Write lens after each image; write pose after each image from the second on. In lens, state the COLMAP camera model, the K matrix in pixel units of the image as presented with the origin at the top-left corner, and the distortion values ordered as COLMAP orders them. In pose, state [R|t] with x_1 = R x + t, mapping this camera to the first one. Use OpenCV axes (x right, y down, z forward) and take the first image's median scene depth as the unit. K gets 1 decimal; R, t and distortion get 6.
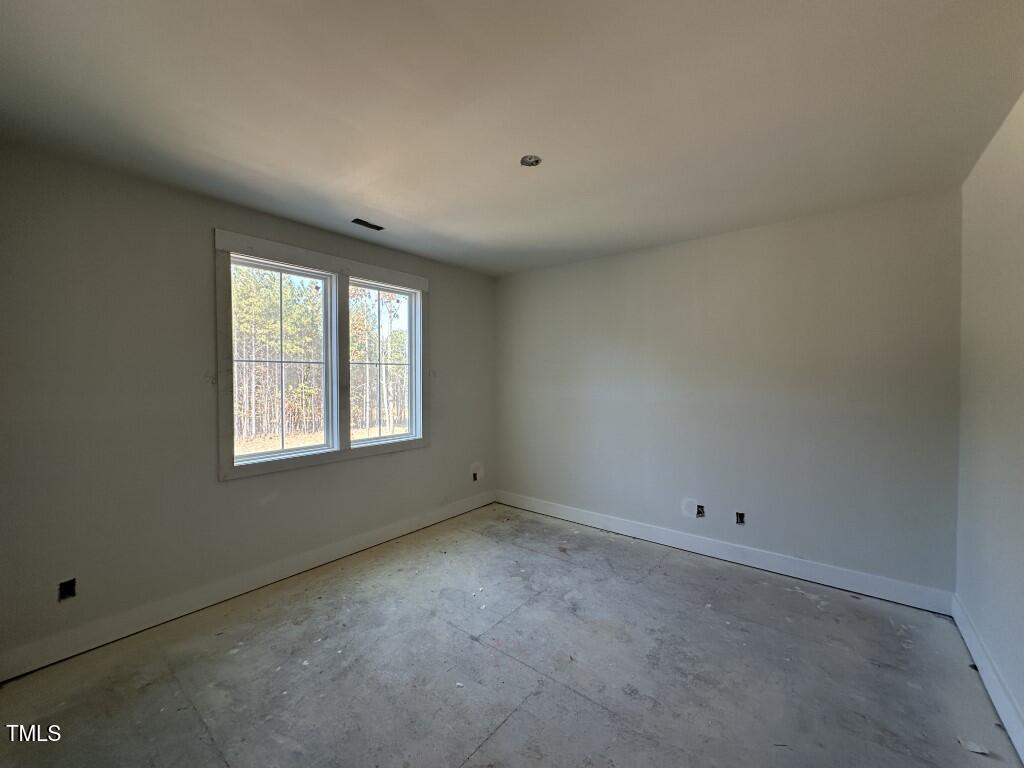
lens RADIAL K [[408.3, 0, 512.0], [0, 408.3, 384.0], [0, 0, 1]] dist [-0.003010, 0.000152]
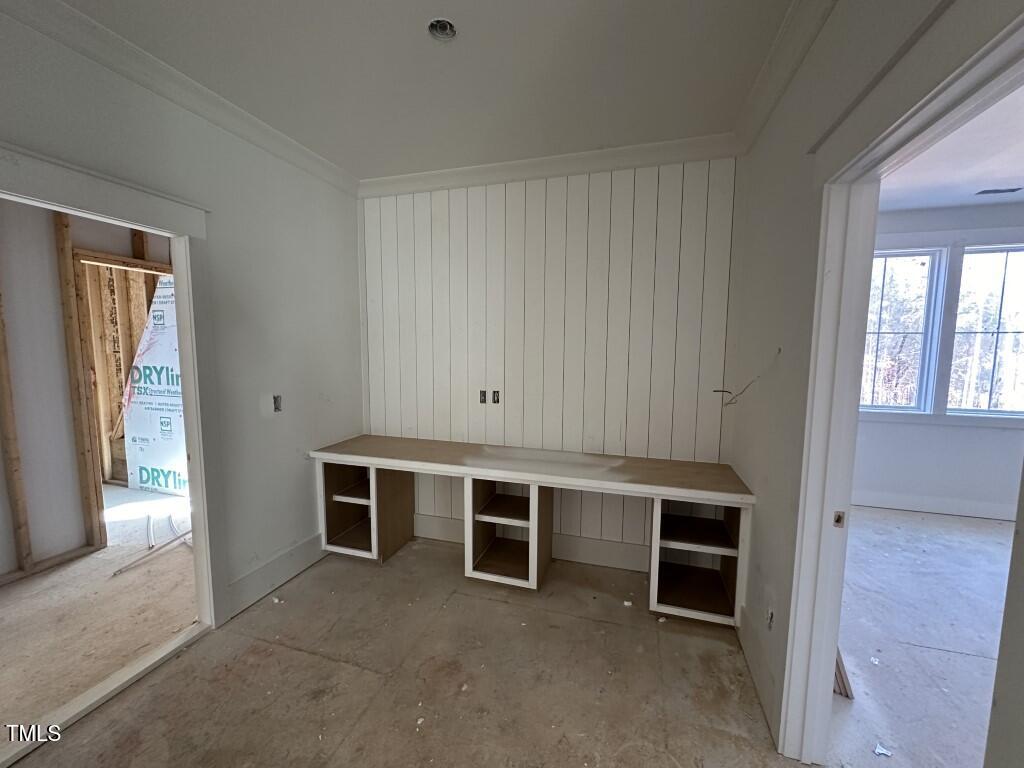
lens RADIAL K [[408.3, 0, 512.0], [0, 408.3, 384.0], [0, 0, 1]] dist [-0.003010, 0.000152]
pose [[0.372193, 0.092342, -0.923550, 0.147166], [-0.029344, 0.995712, 0.087731, 0.020871], [0.927691, -0.005552, 0.373307, -0.423003]]
